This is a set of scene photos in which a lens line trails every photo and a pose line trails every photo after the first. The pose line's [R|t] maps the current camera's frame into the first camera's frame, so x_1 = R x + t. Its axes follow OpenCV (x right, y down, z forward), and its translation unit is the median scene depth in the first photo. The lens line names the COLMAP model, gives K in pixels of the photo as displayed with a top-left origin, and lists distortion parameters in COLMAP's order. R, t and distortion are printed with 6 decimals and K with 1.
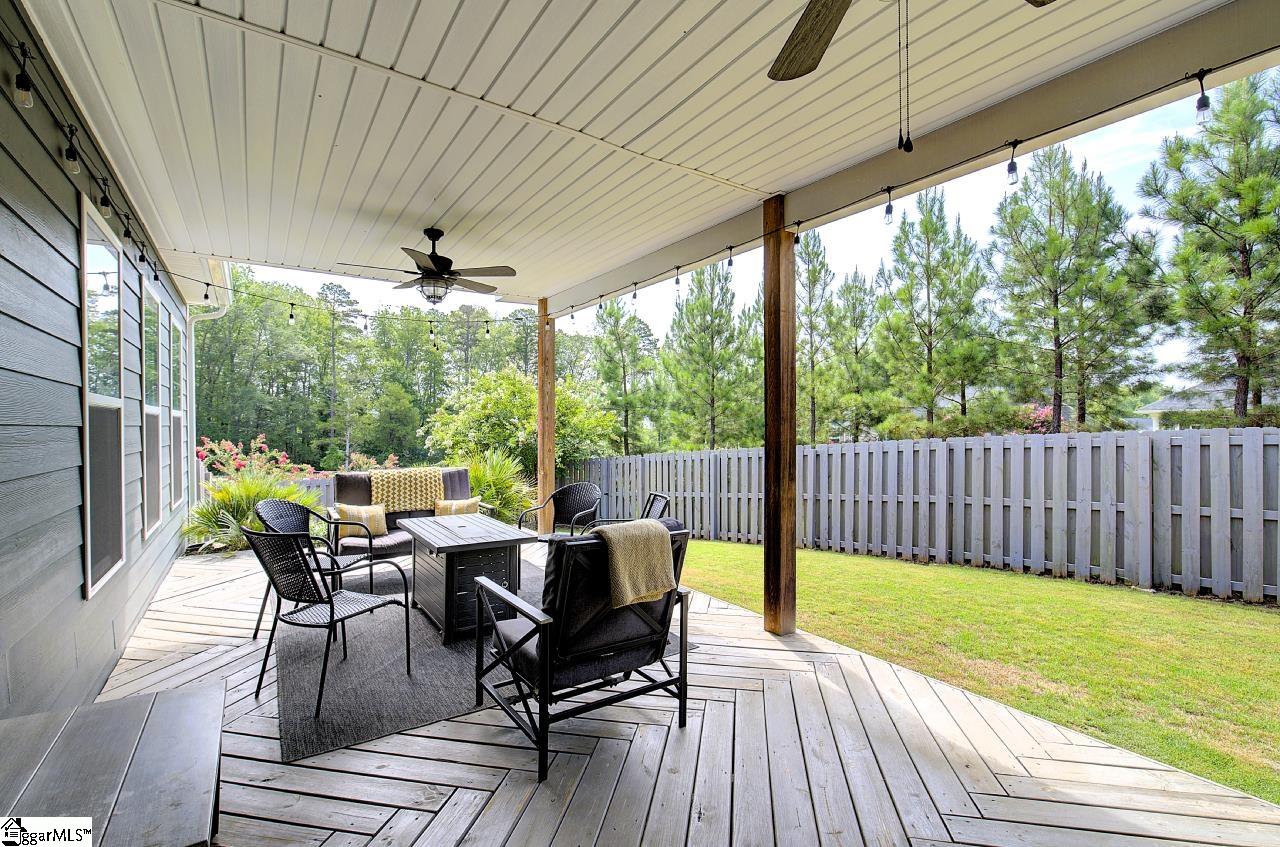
lens RADIAL K [[573.0, 0, 646.7], [0, 573.0, 426.6], [0, 0, 1]] dist [-0.006605, 0.002186]
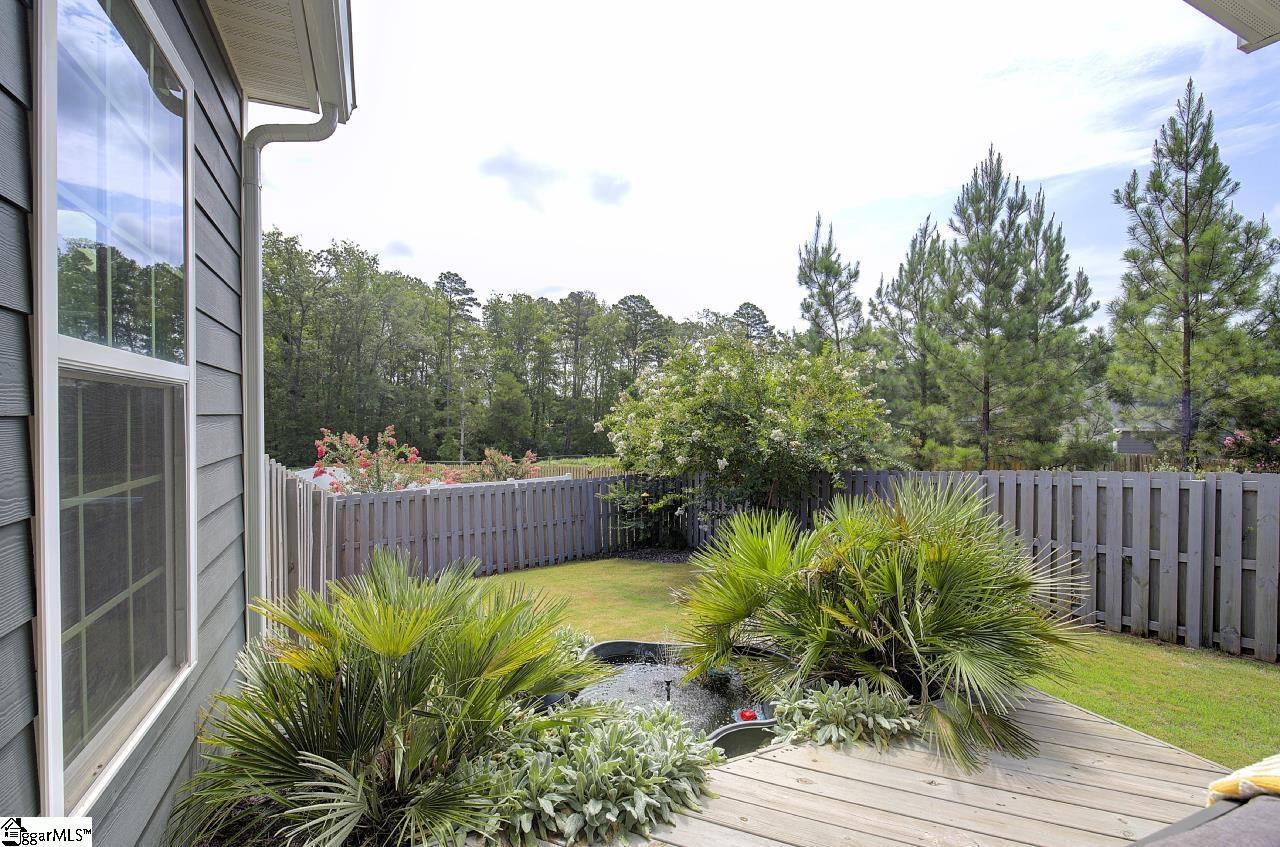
lens RADIAL K [[573.0, 0, 640.3], [0, 573.0, 425.4], [0, 0, 1]] dist [-0.006605, 0.002186]
pose [[0.985517, 0.015620, -0.168855, -0.229281], [-0.013553, 0.999819, 0.013383, -0.002823], [0.169034, -0.010901, 0.985550, 0.320753]]
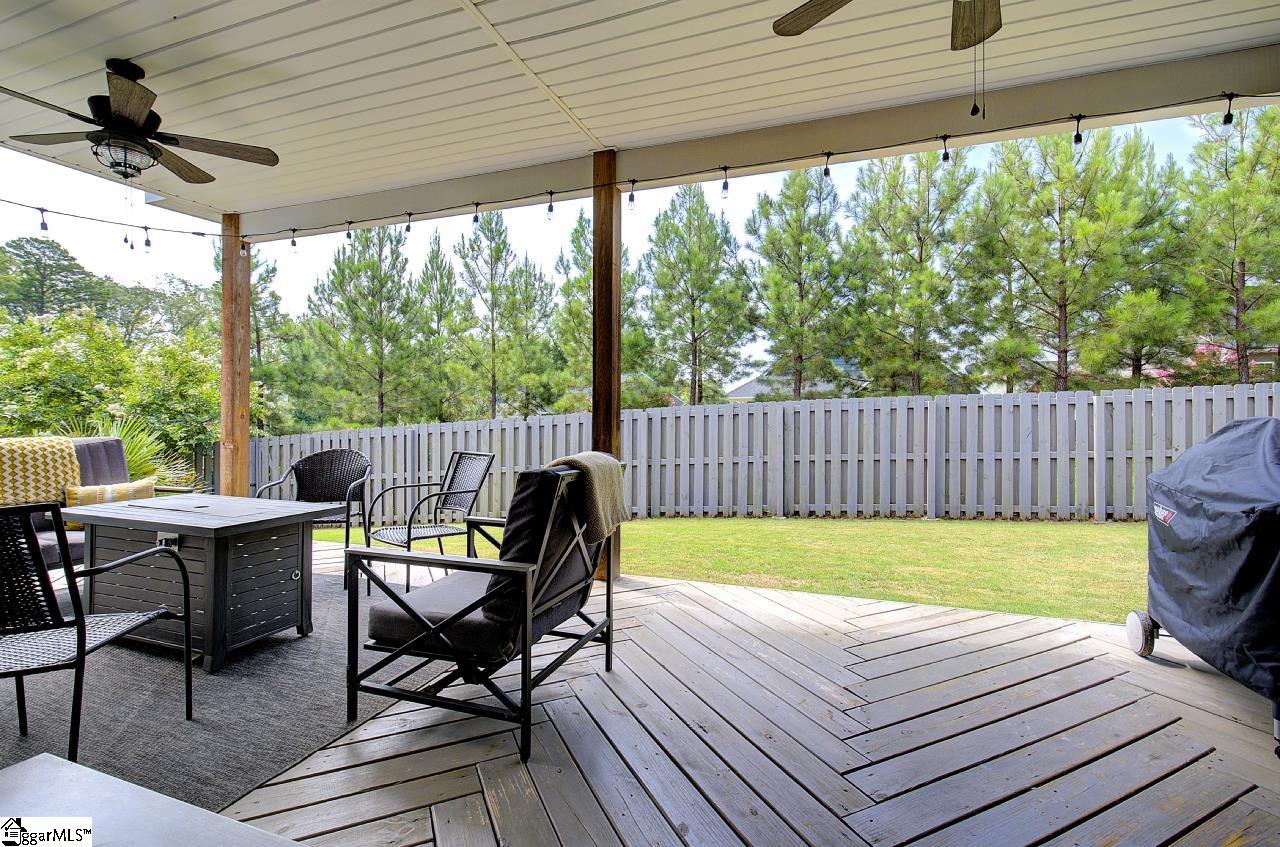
lens RADIAL K [[573.0, 0, 662.4], [0, 573.0, 411.4], [0, 0, 1]] dist [-0.006605, 0.002186]
pose [[0.805963, 0.001798, 0.591964, -0.076035], [-0.000405, 0.999997, -0.002485, 0.016492], [-0.591966, 0.001763, 0.805961, 0.030673]]
